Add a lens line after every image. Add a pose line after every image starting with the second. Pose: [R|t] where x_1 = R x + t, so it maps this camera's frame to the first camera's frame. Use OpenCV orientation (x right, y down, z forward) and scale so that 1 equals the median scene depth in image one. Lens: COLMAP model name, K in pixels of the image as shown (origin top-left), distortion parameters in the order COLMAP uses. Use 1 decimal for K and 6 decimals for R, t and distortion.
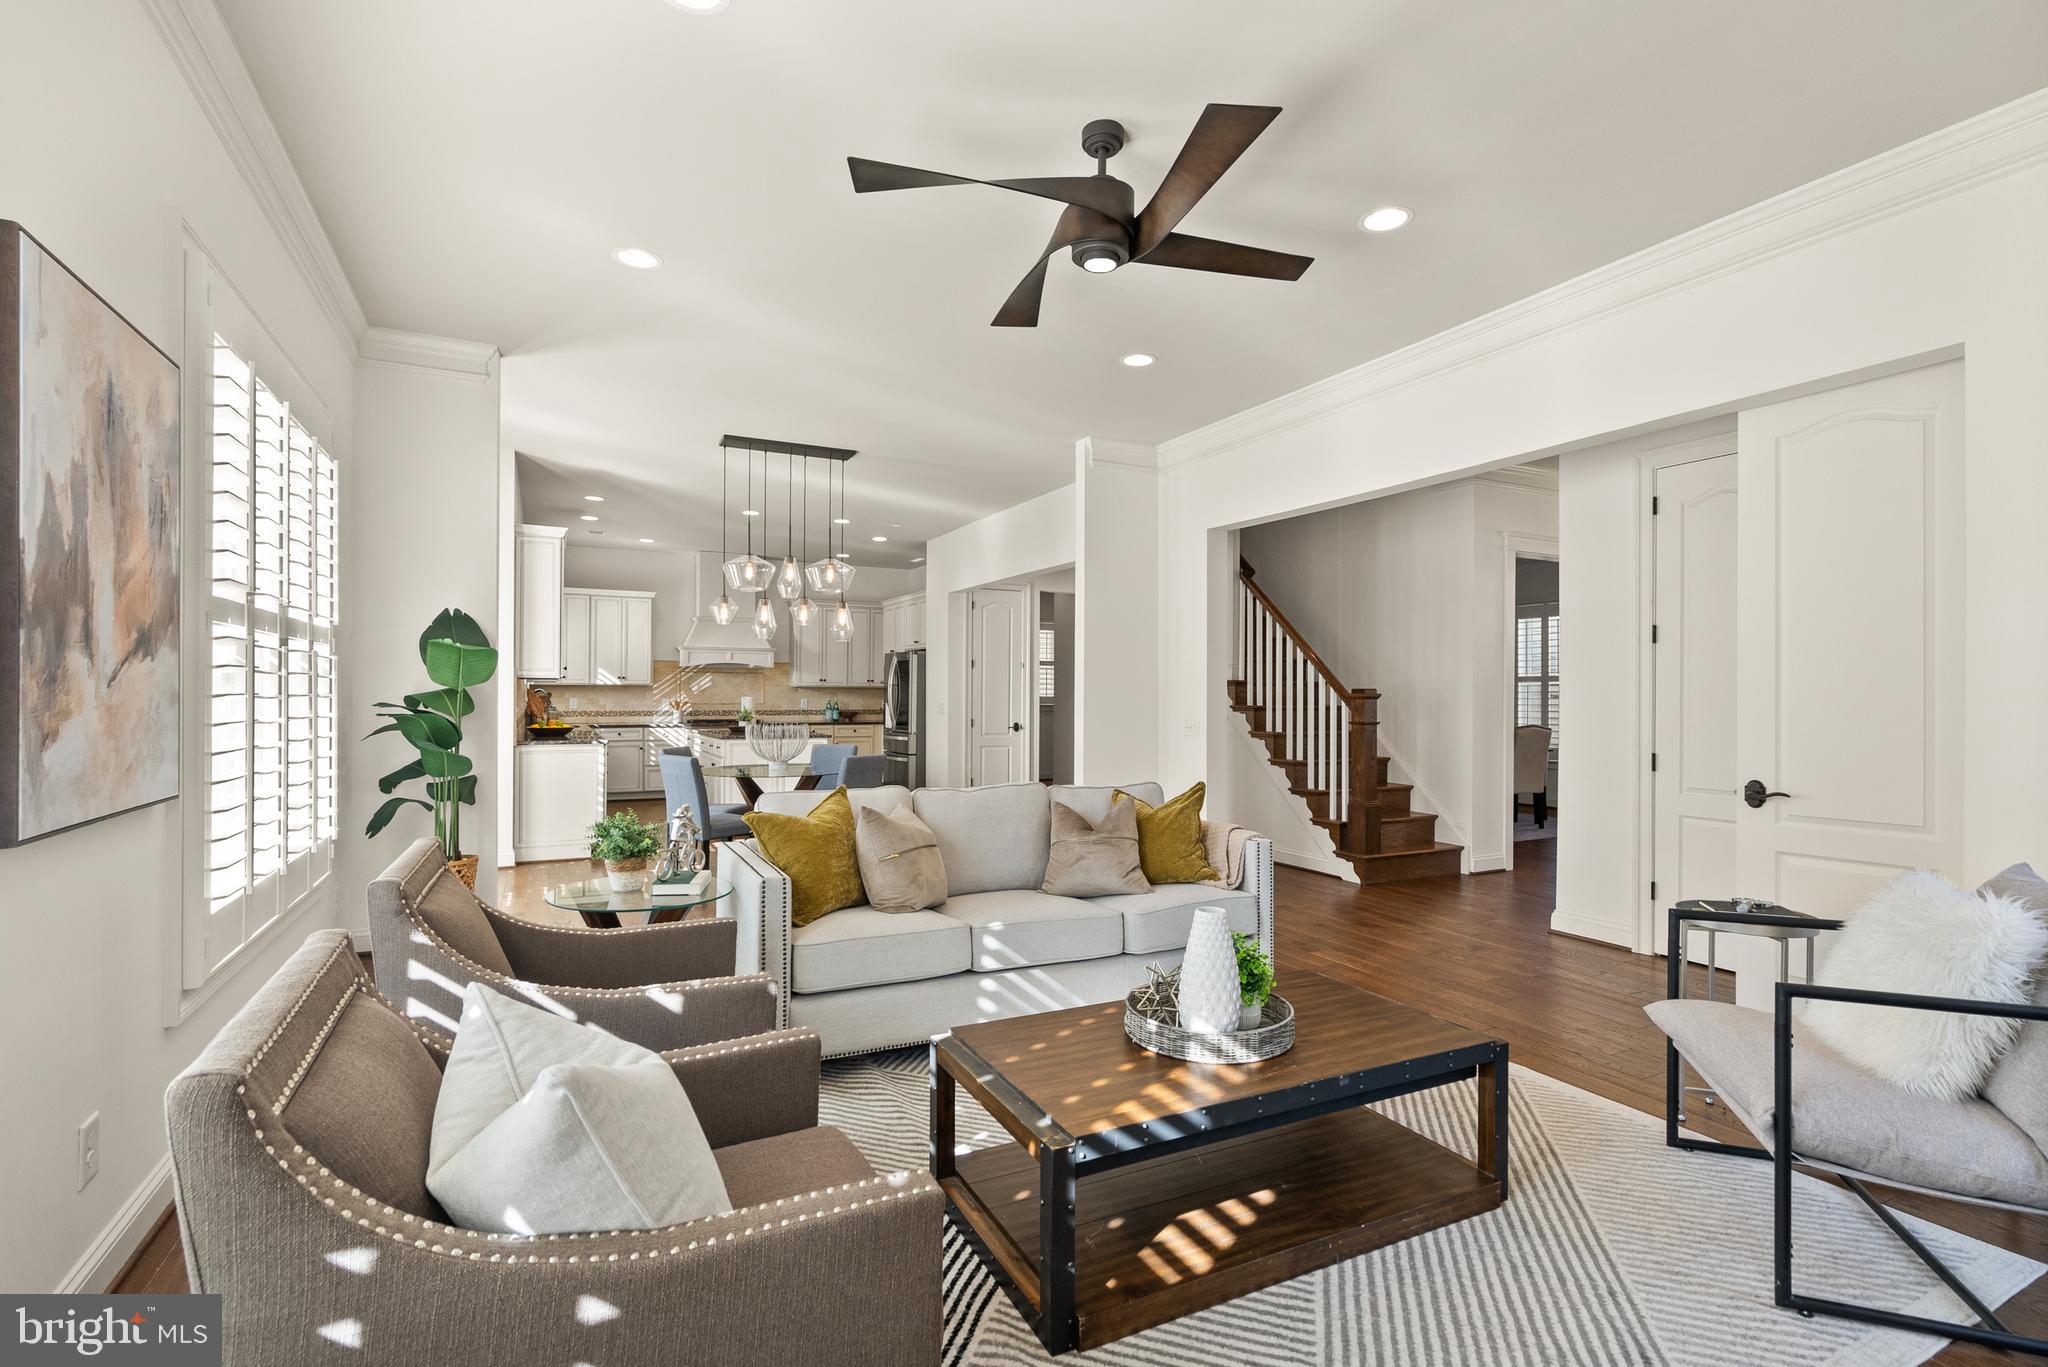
lens RADIAL K [[946.9, 0, 1021.7], [0, 946.9, 689.8], [0, 0, 1]] dist [0.011773, -0.000054]
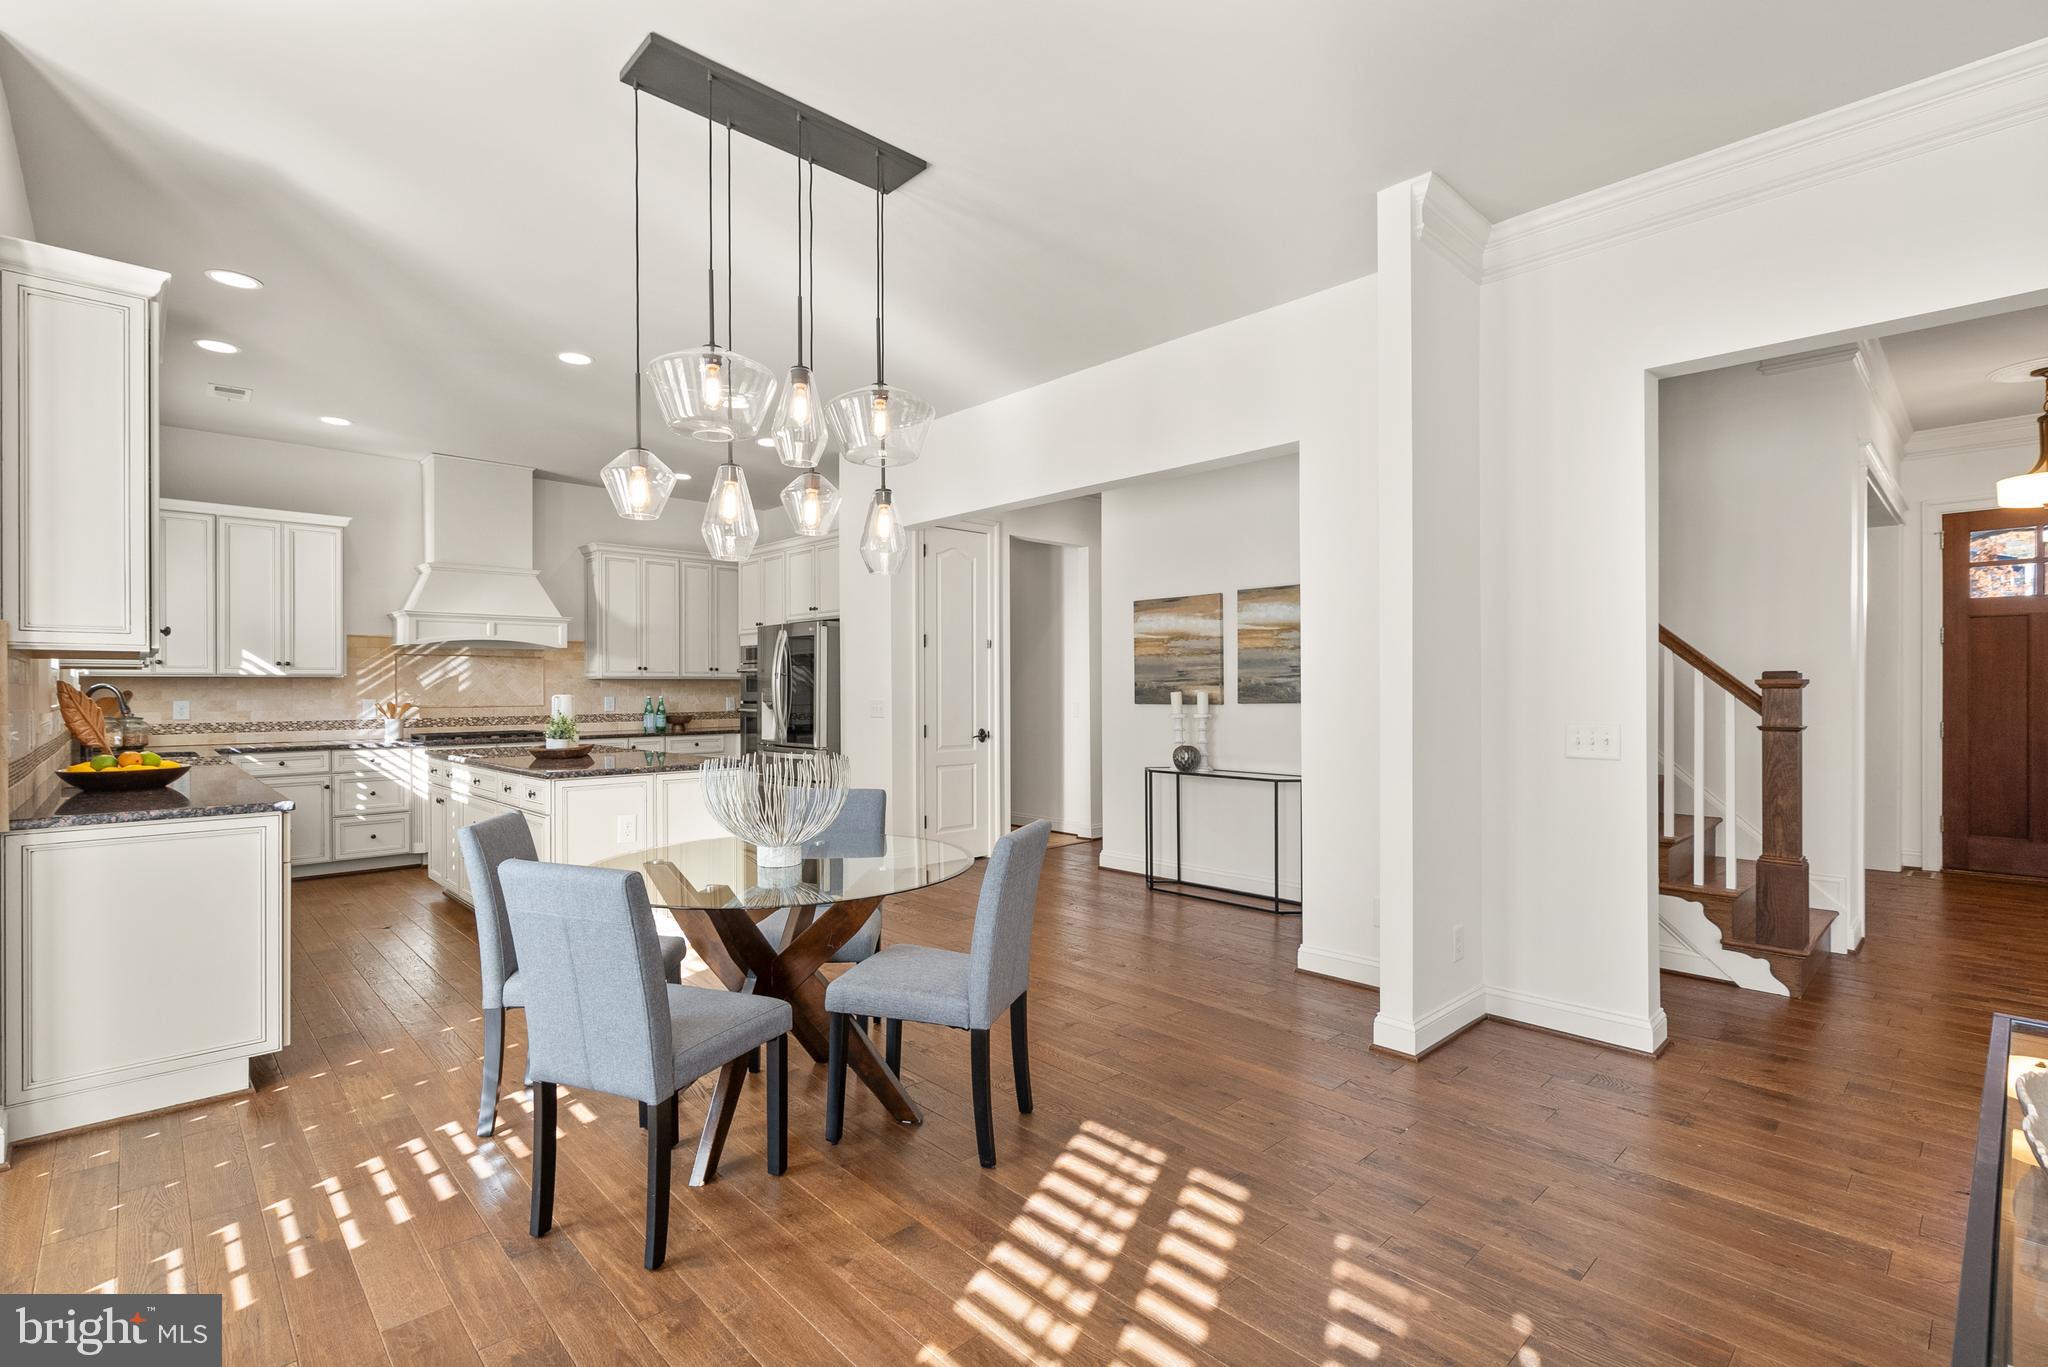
lens RADIAL K [[946.9, 0, 1021.7], [0, 946.9, 689.8], [0, 0, 1]] dist [0.011773, -0.000054]
pose [[0.959153, -0.009041, 0.282744, -0.160371], [0.007362, 0.999948, 0.007000, 0.002277], [-0.282793, -0.004633, 0.959170, 0.328751]]
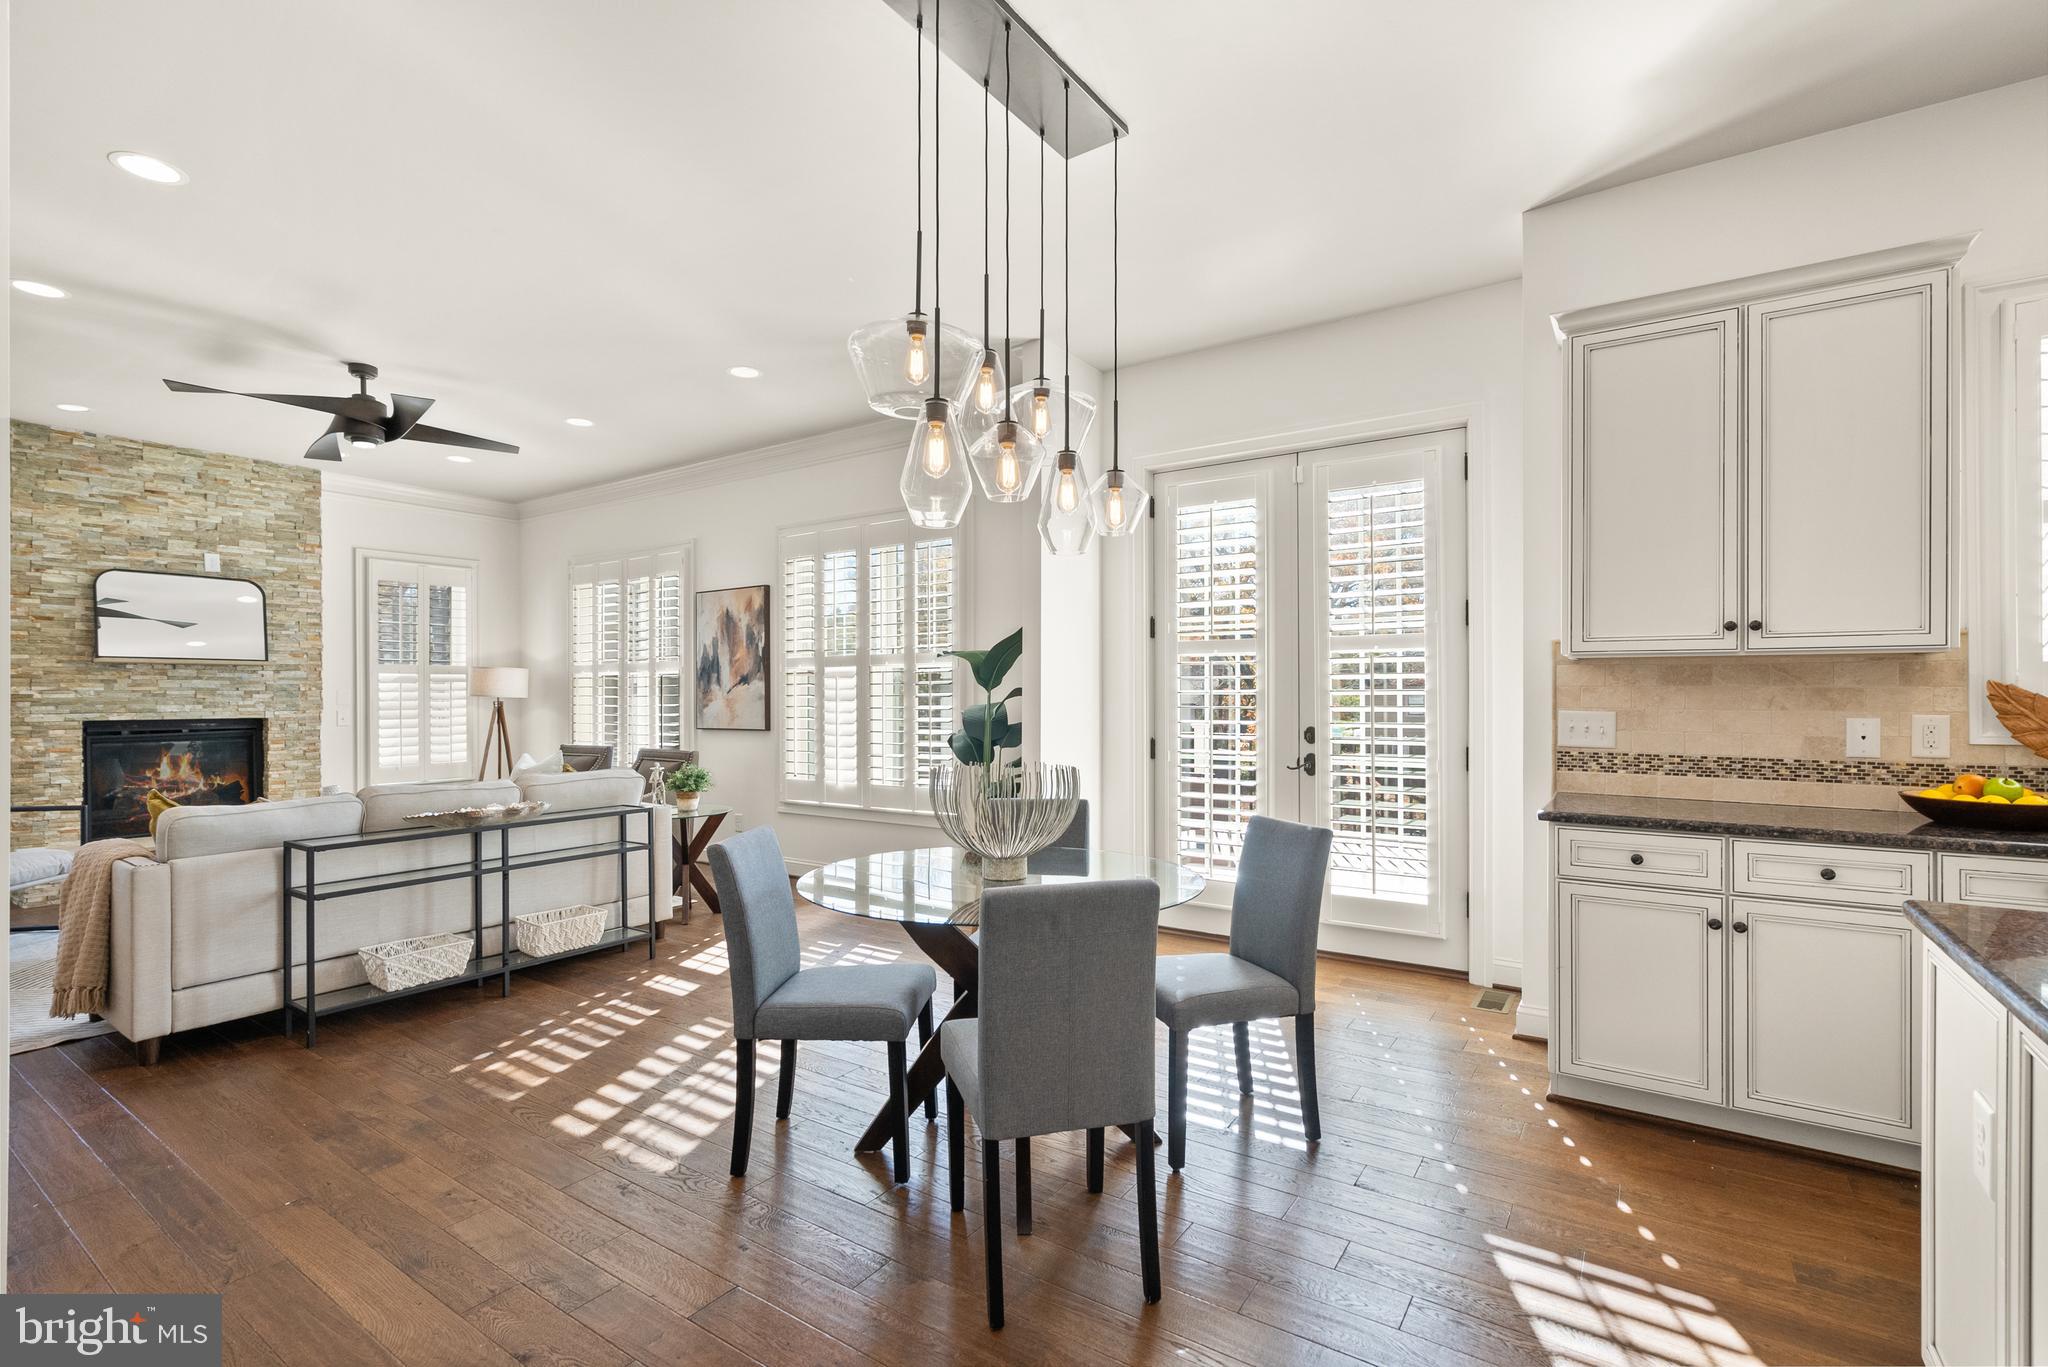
lens RADIAL K [[946.9, 0, 1021.7], [0, 946.9, 689.8], [0, 0, 1]] dist [0.011773, -0.000054]
pose [[-0.884502, -0.006499, -0.466492, -0.043905], [-0.001563, 0.999939, -0.010969, 0.003504], [0.466535, -0.008973, -0.884457, 0.802004]]
